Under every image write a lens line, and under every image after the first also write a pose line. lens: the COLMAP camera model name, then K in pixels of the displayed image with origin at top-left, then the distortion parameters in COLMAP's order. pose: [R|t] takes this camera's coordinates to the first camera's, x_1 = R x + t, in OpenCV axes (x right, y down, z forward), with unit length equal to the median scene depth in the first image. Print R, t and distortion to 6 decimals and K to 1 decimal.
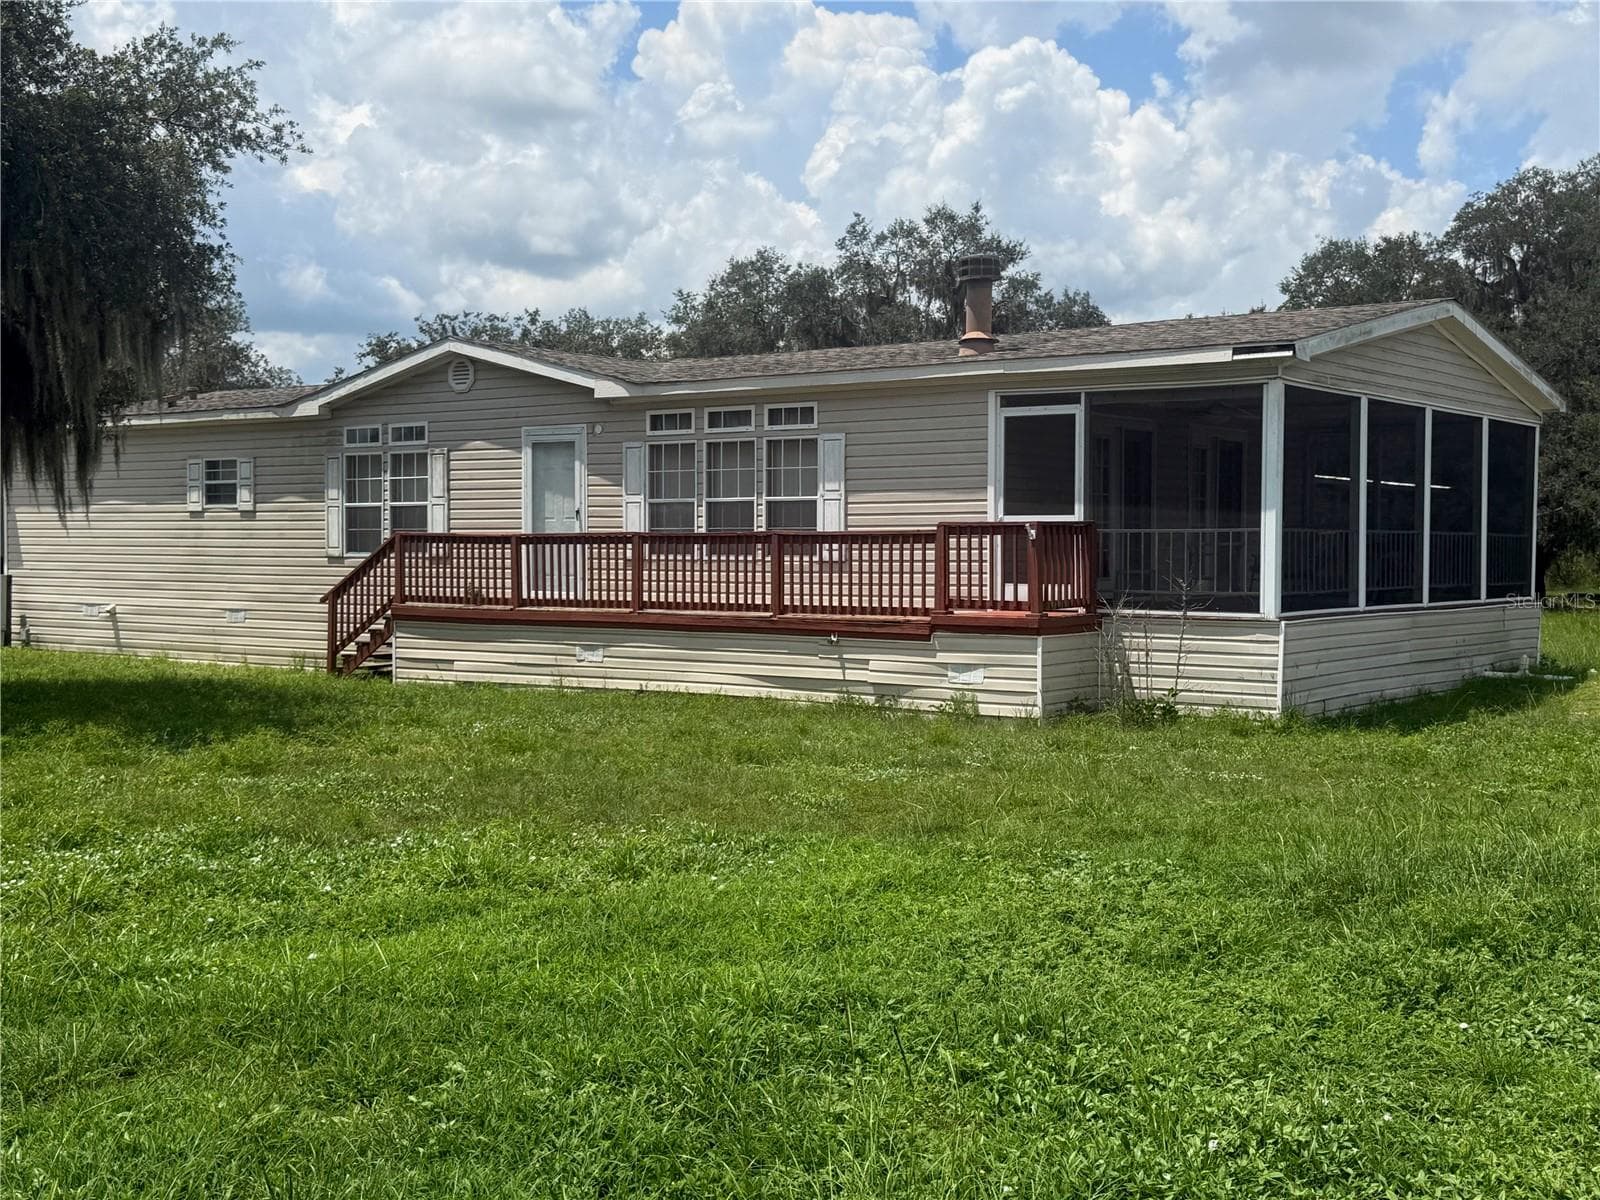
lens RADIAL K [[1840.7, 0, 800.0], [0, 1840.7, 600.0], [0, 0, 1]] dist [0.132366, 0.002320]
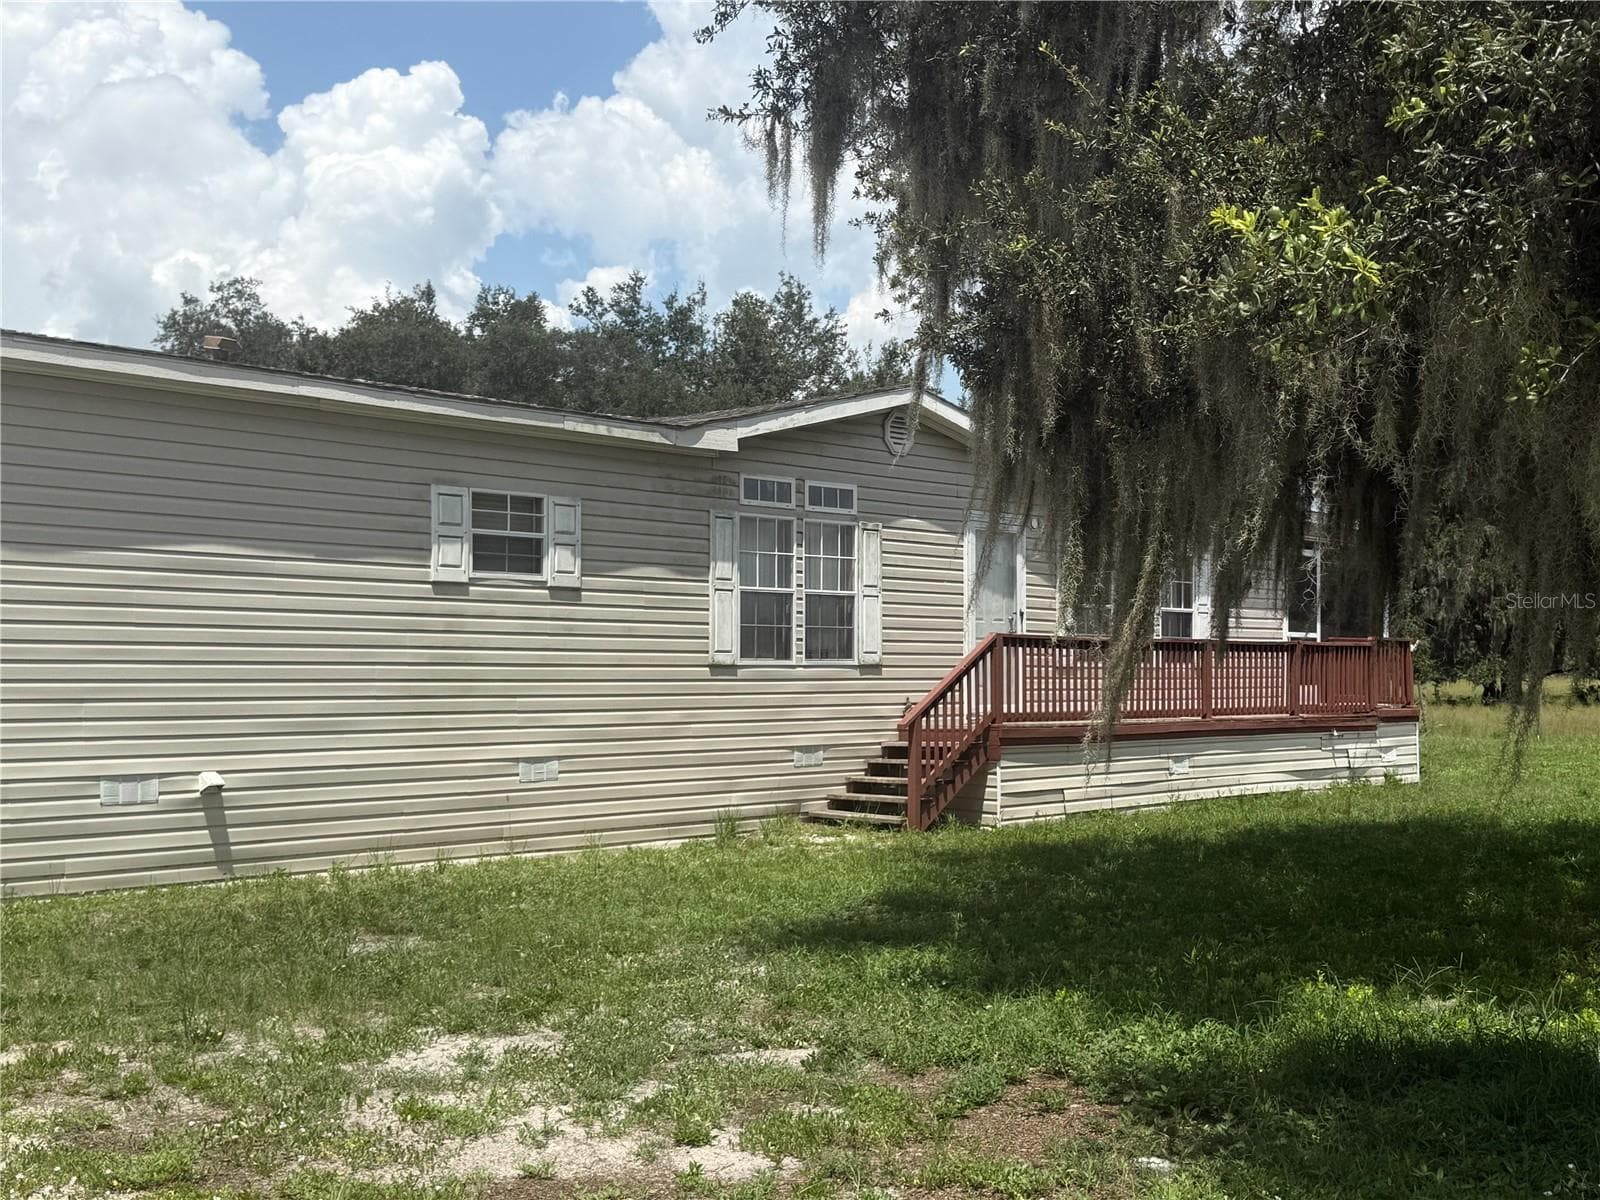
lens RADIAL K [[1840.7, 0, 800.0], [0, 1840.7, 600.0], [0, 0, 1]] dist [0.132366, 0.002320]
pose [[0.102650, 0.032360, 0.994191, -0.995703], [0.022499, 0.999139, -0.034844, -0.025326], [-0.994463, 0.025945, 0.101833, 0.997075]]
